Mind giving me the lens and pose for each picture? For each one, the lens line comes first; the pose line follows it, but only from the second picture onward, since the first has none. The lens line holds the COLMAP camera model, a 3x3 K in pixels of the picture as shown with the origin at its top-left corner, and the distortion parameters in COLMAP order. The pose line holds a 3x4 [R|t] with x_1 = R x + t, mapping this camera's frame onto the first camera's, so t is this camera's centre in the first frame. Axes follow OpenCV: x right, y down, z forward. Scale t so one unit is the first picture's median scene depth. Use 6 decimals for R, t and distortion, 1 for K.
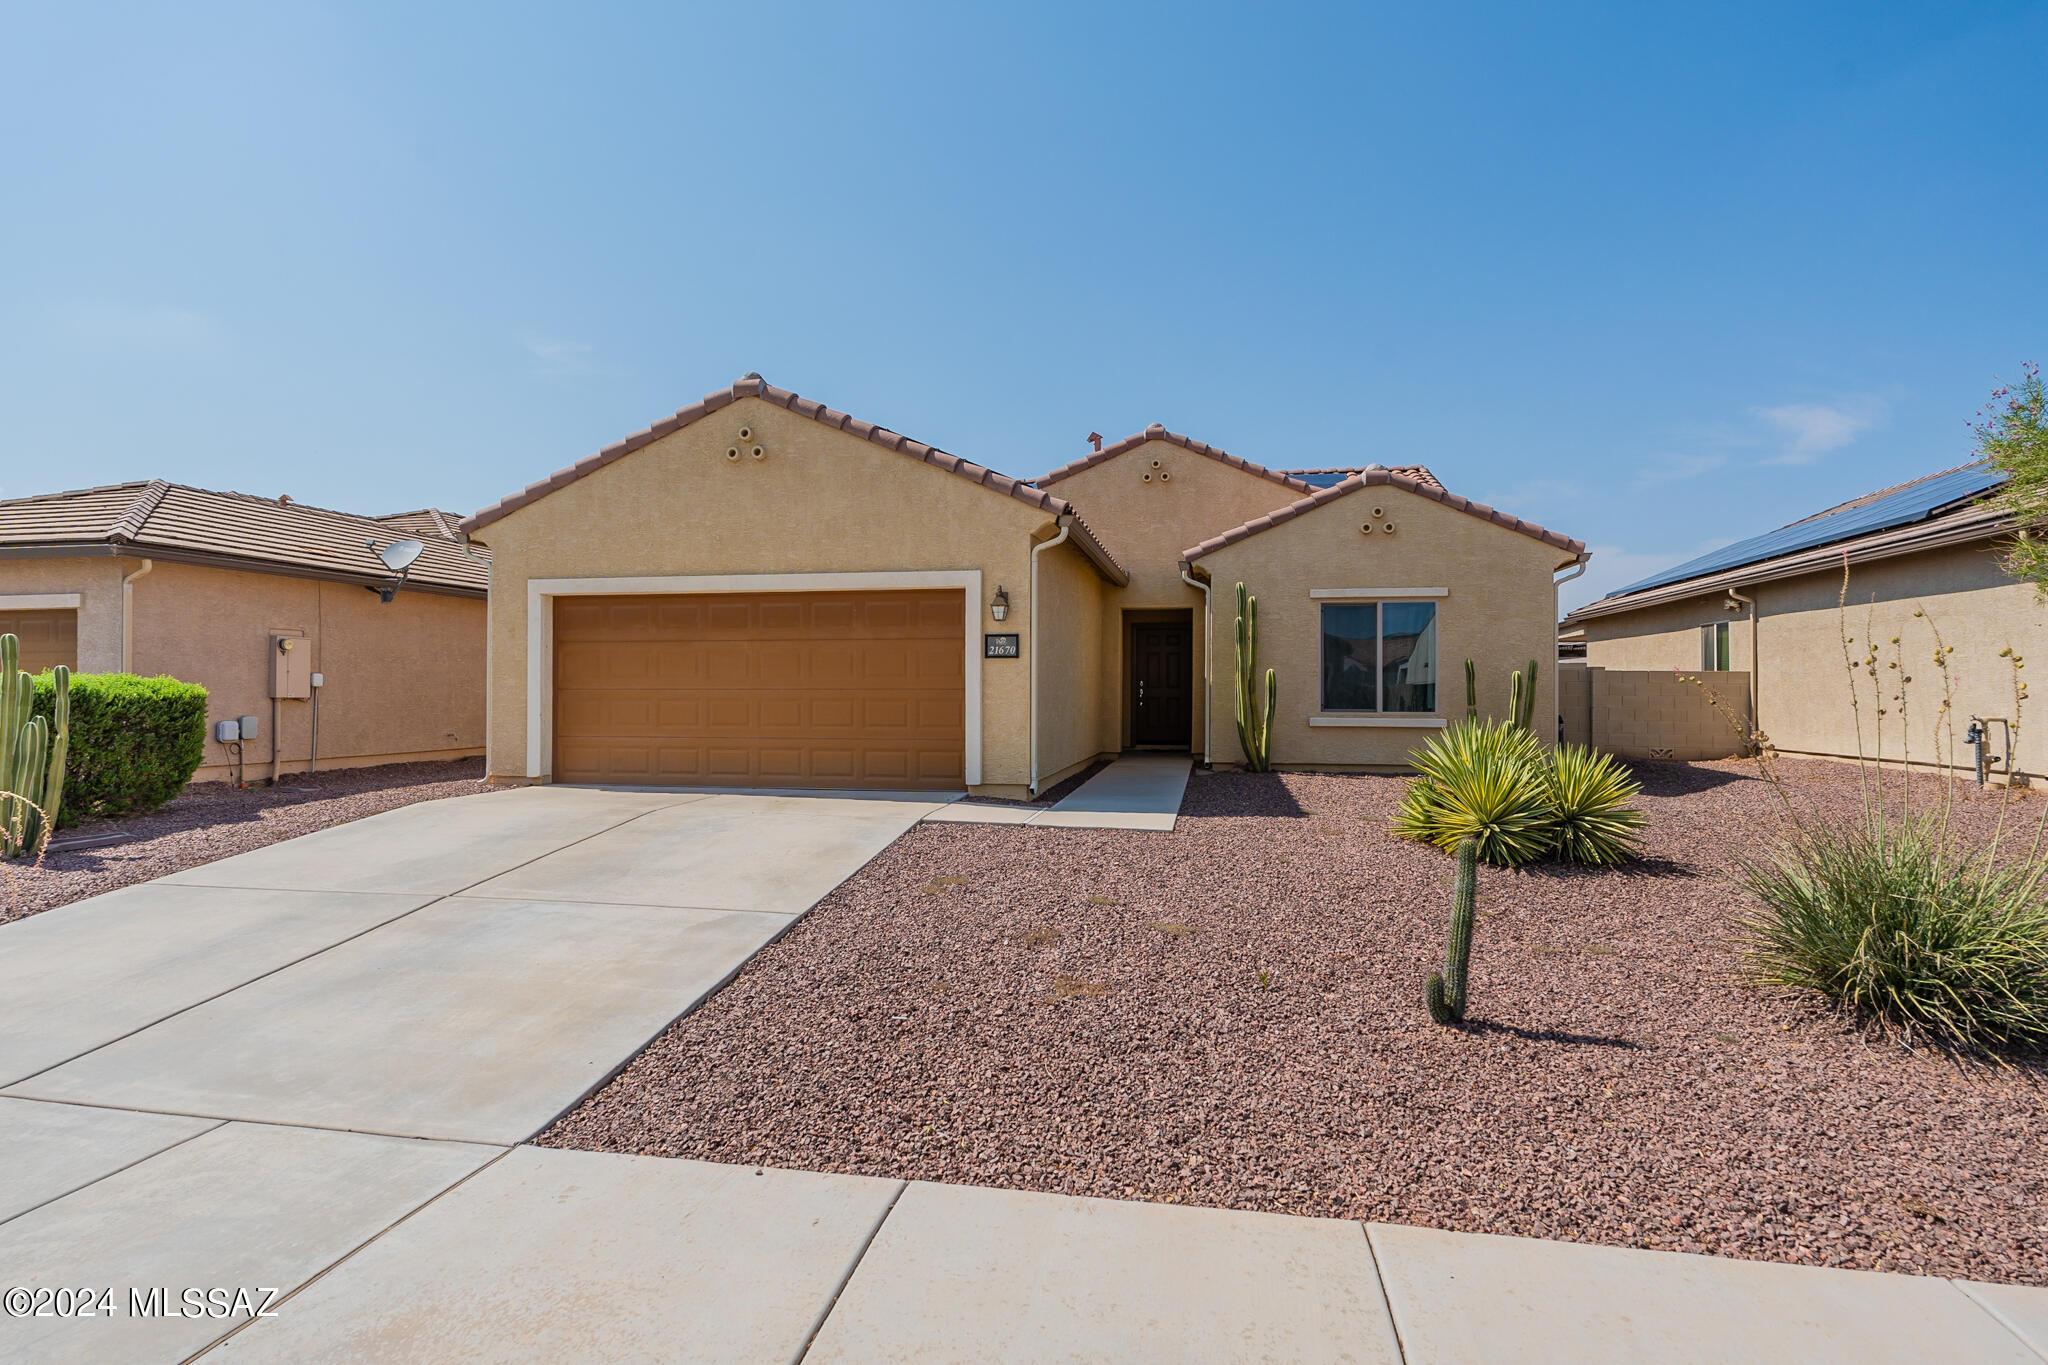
lens RADIAL K [[1069.3, 0, 1019.1], [0, 1069.3, 690.0], [0, 0, 1]] dist [-0.000848, 0.000459]
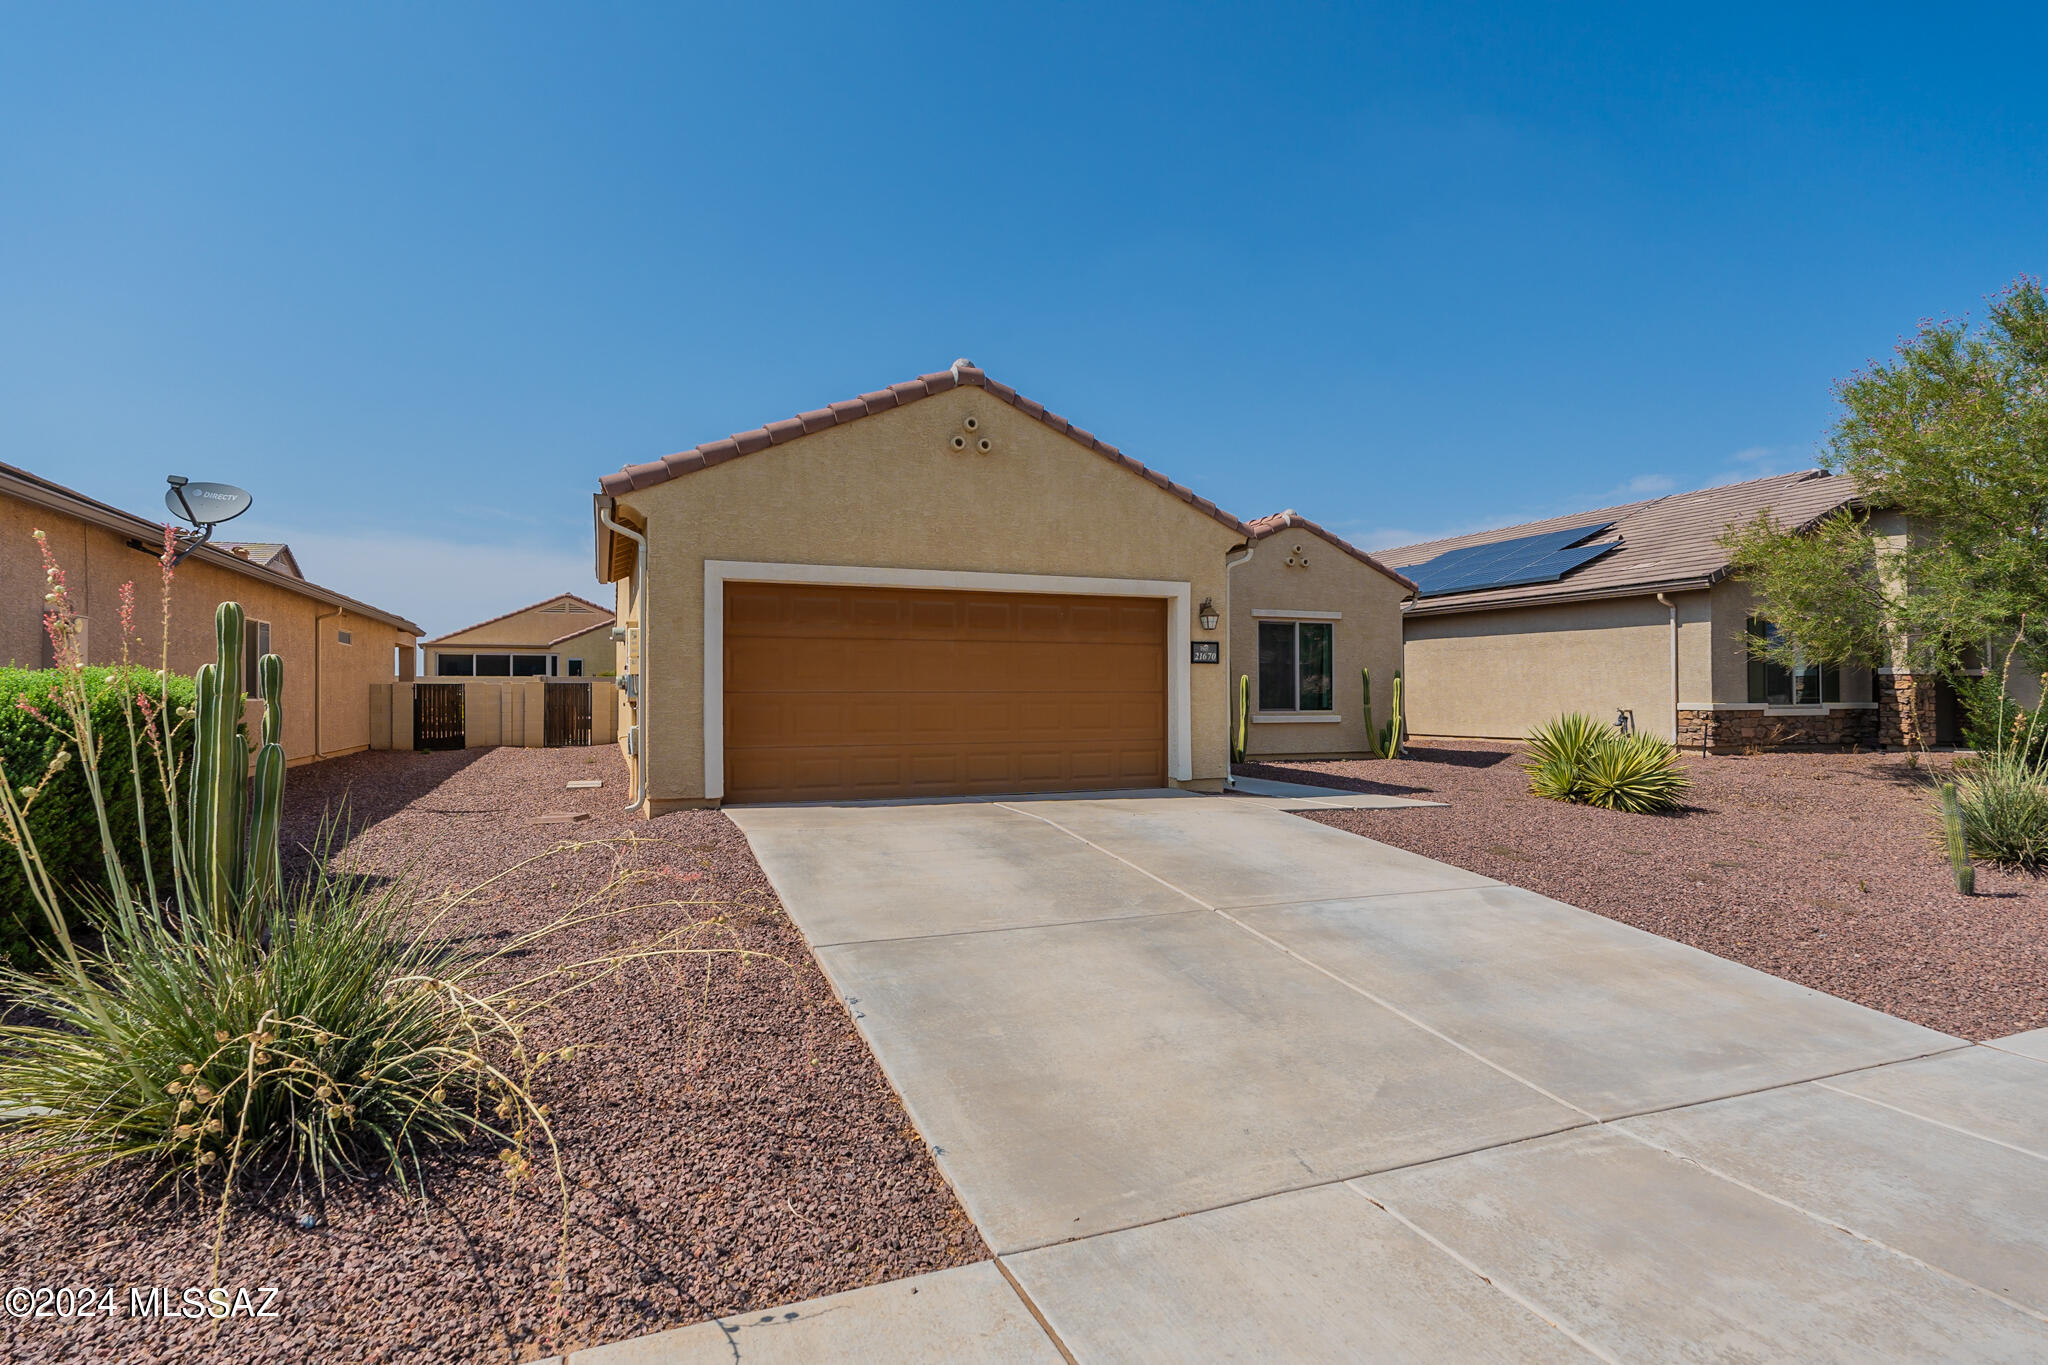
lens RADIAL K [[1054.2, 0, 1025.4], [0, 1054.2, 674.7], [0, 0, 1]] dist [0.001425, 0.000296]
pose [[0.835810, 0.008641, 0.548950, -0.728189], [0.002101, 0.999818, -0.018937, 0.001460], [-0.549014, 0.016981, 0.835640, 0.191558]]
